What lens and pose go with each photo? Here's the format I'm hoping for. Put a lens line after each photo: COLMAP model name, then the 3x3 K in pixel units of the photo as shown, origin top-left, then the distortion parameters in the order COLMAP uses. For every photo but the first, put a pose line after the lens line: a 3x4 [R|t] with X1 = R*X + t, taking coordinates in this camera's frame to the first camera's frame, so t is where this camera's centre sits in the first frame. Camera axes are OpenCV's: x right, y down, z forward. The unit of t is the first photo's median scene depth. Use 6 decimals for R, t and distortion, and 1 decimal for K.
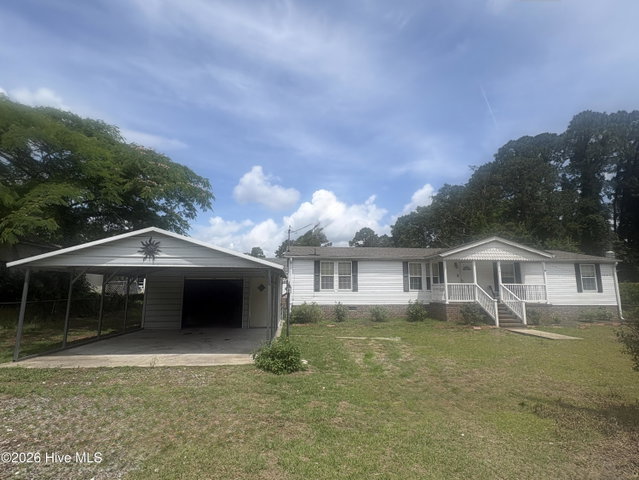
lens RADIAL K [[287.2, 0, 319.5], [0, 287.2, 240.0], [0, 0, 1]] dist [-0.039479, -0.000350]
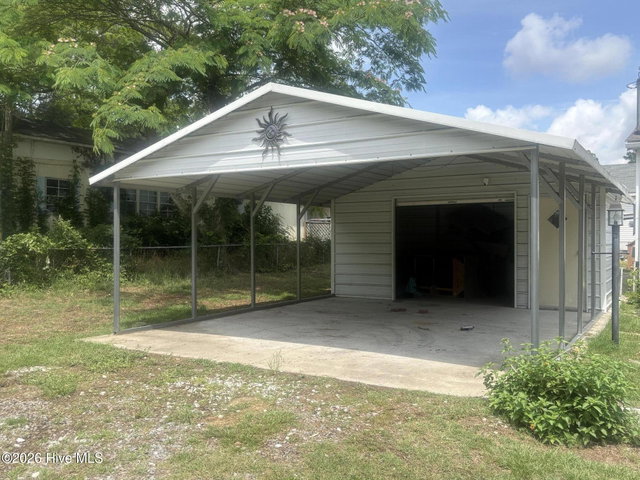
lens RADIAL K [[557.8, 0, 320.0], [0, 557.8, 240.0], [0, 0, 1]] dist [-0.001178, 0.001035]
pose [[0.798314, 0.006789, -0.602203, 0.033531], [0.103290, 0.983576, 0.148016, 0.079717], [0.593317, -0.180365, 0.784502, 0.280132]]
